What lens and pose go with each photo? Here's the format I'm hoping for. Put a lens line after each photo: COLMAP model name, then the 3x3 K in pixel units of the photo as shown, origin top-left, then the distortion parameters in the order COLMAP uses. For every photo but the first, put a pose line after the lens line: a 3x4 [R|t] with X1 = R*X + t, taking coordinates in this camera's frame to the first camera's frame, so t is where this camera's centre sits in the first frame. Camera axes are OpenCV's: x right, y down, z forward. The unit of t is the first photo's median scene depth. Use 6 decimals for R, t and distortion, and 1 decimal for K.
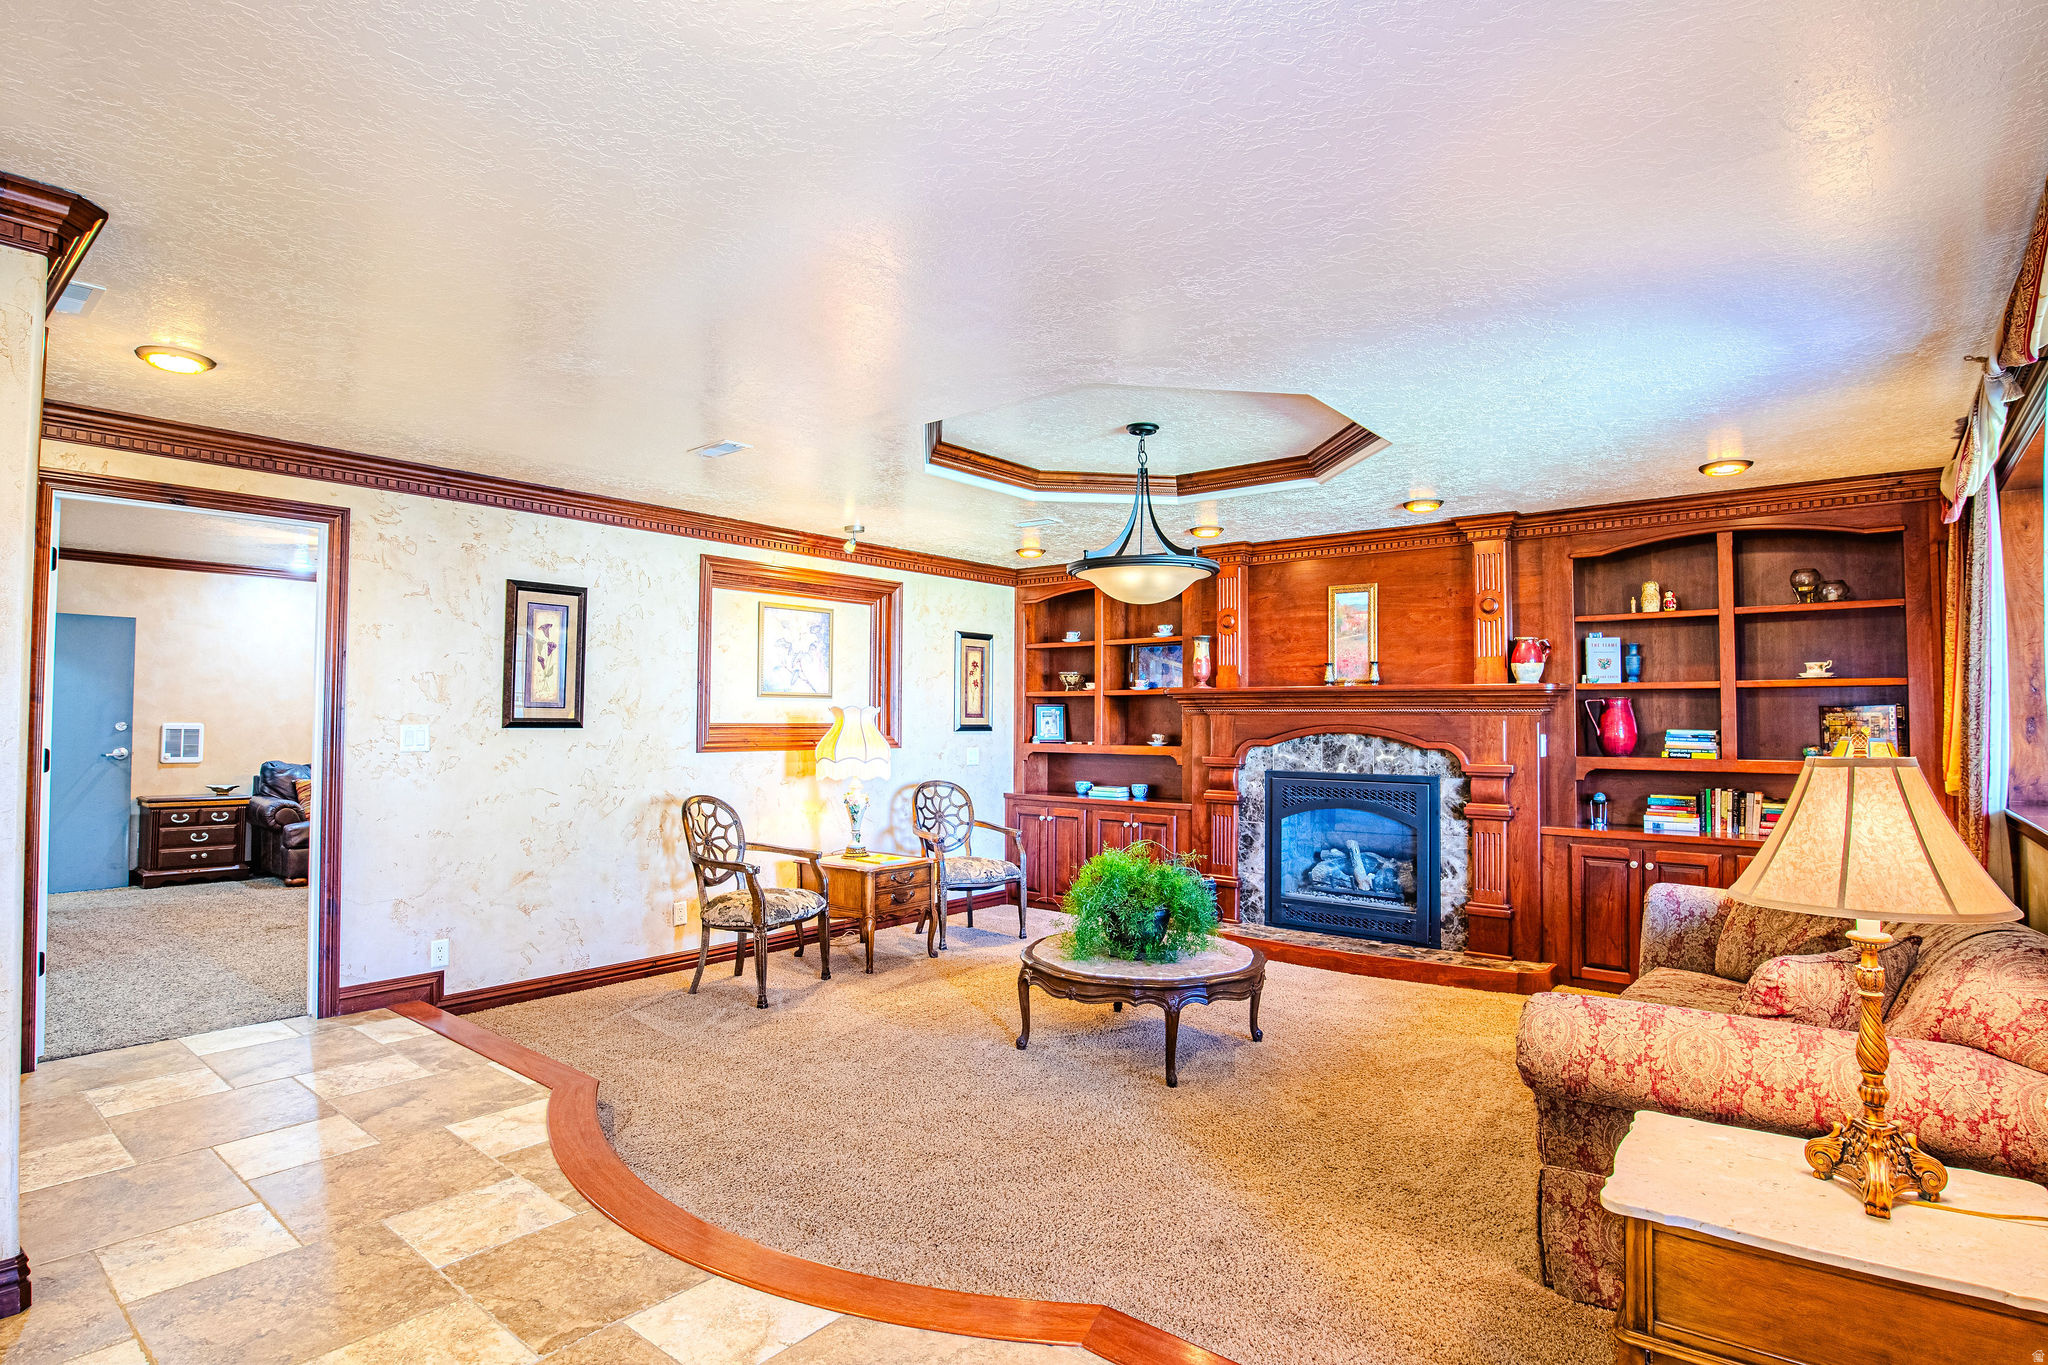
lens RADIAL K [[1036.6, 0, 1024.9], [0, 1036.6, 680.6], [0, 0, 1]] dist [-0.041031, 0.009868]
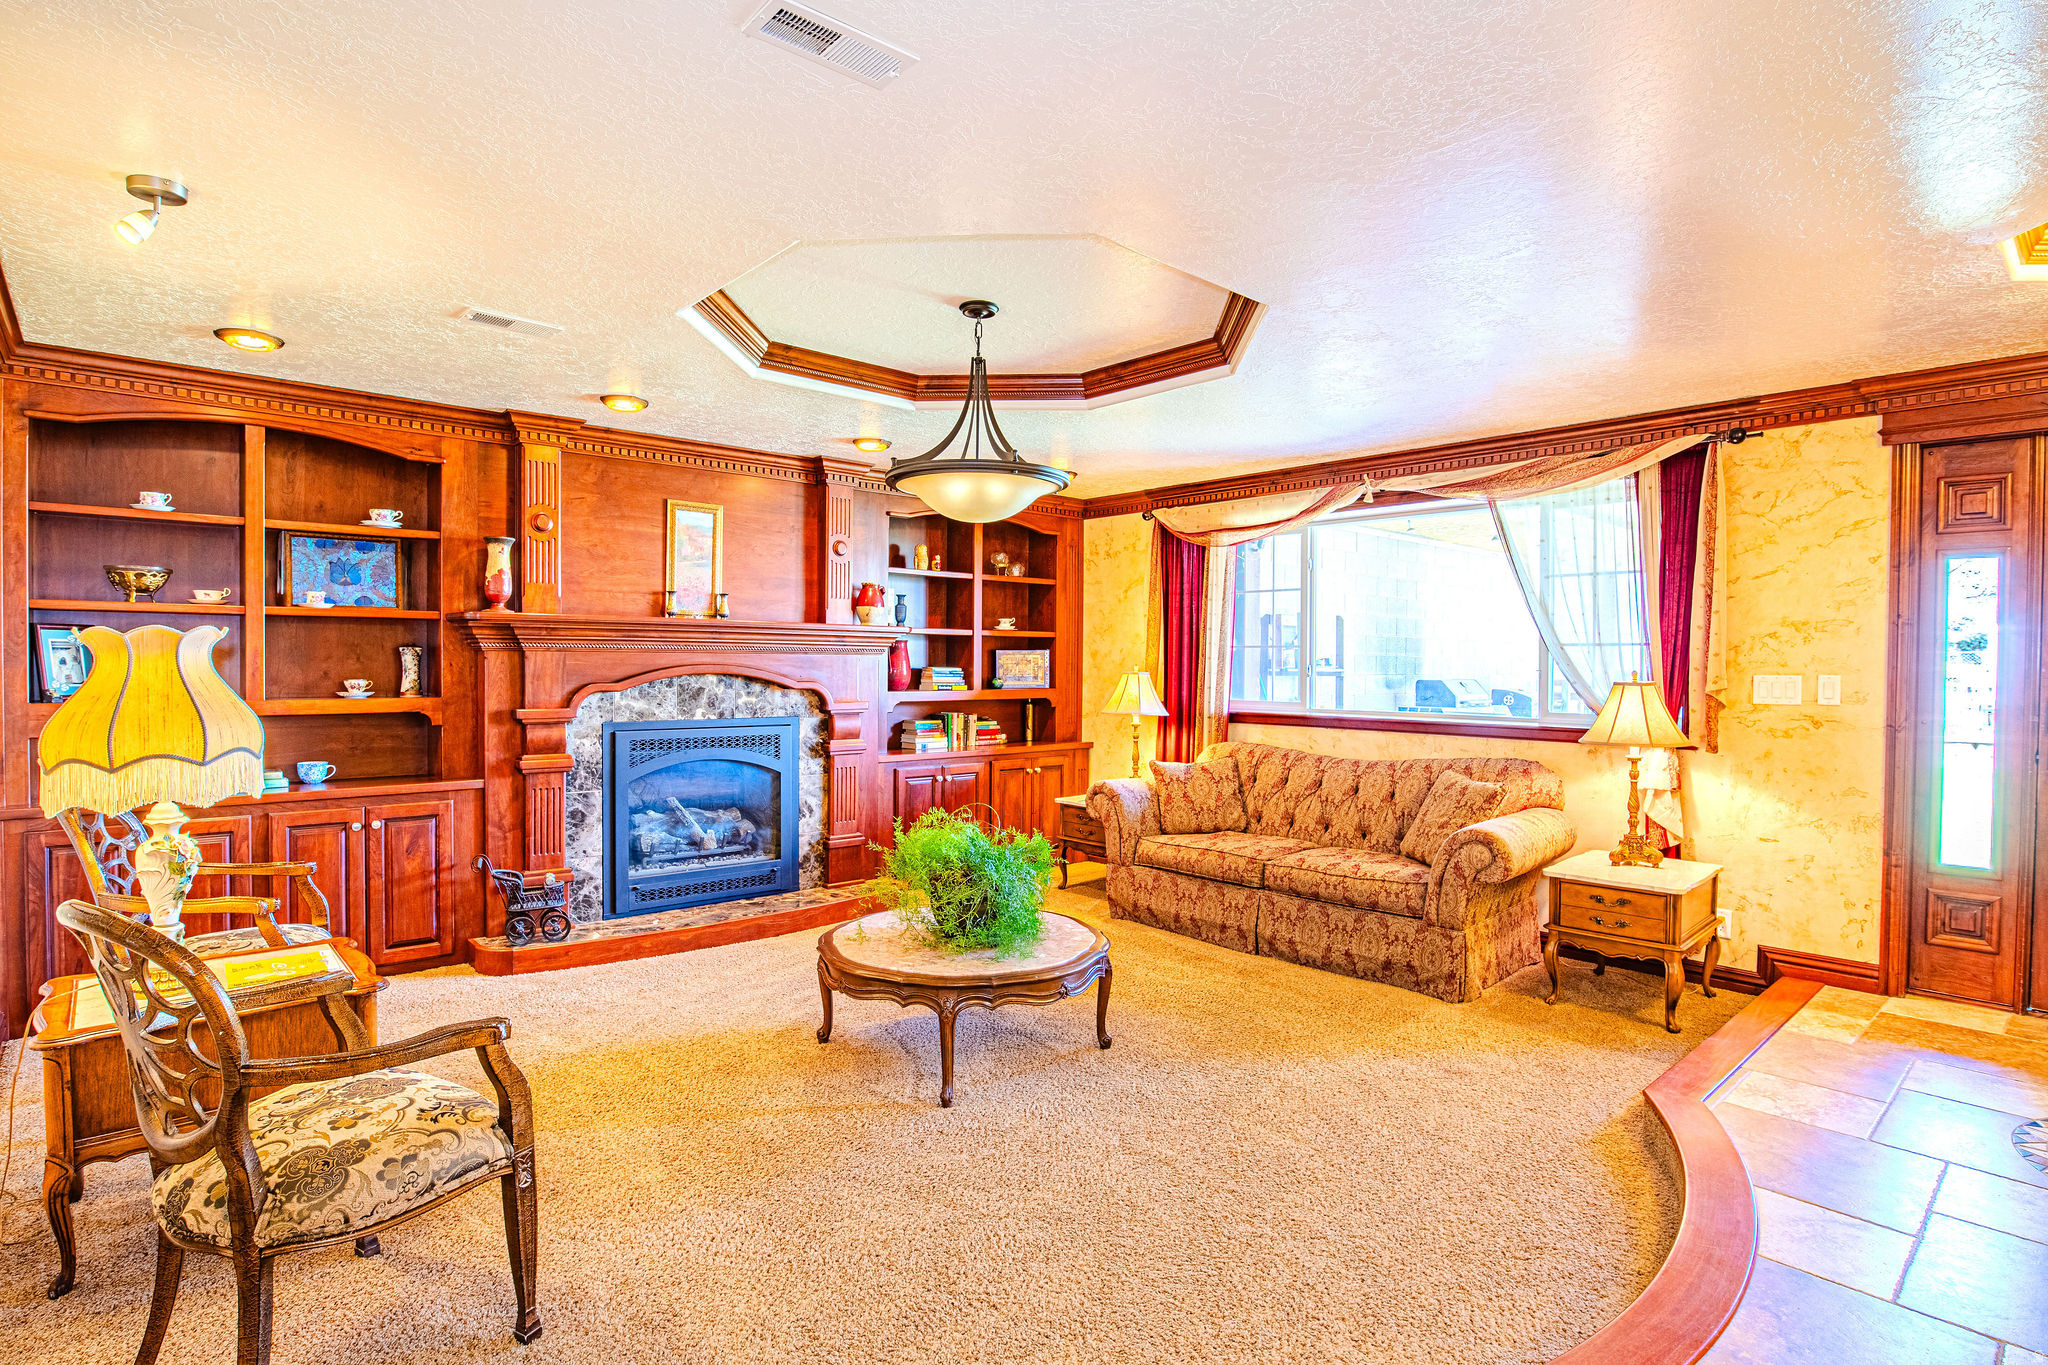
lens RADIAL K [[1036.6, 0, 1035.7], [0, 1036.6, 678.1], [0, 0, 1]] dist [-0.041031, 0.009868]
pose [[0.142958, -0.018296, 0.989560, -0.509239], [-0.044215, 0.998713, 0.024853, 0.020560], [-0.988741, -0.047306, 0.141965, 0.599295]]
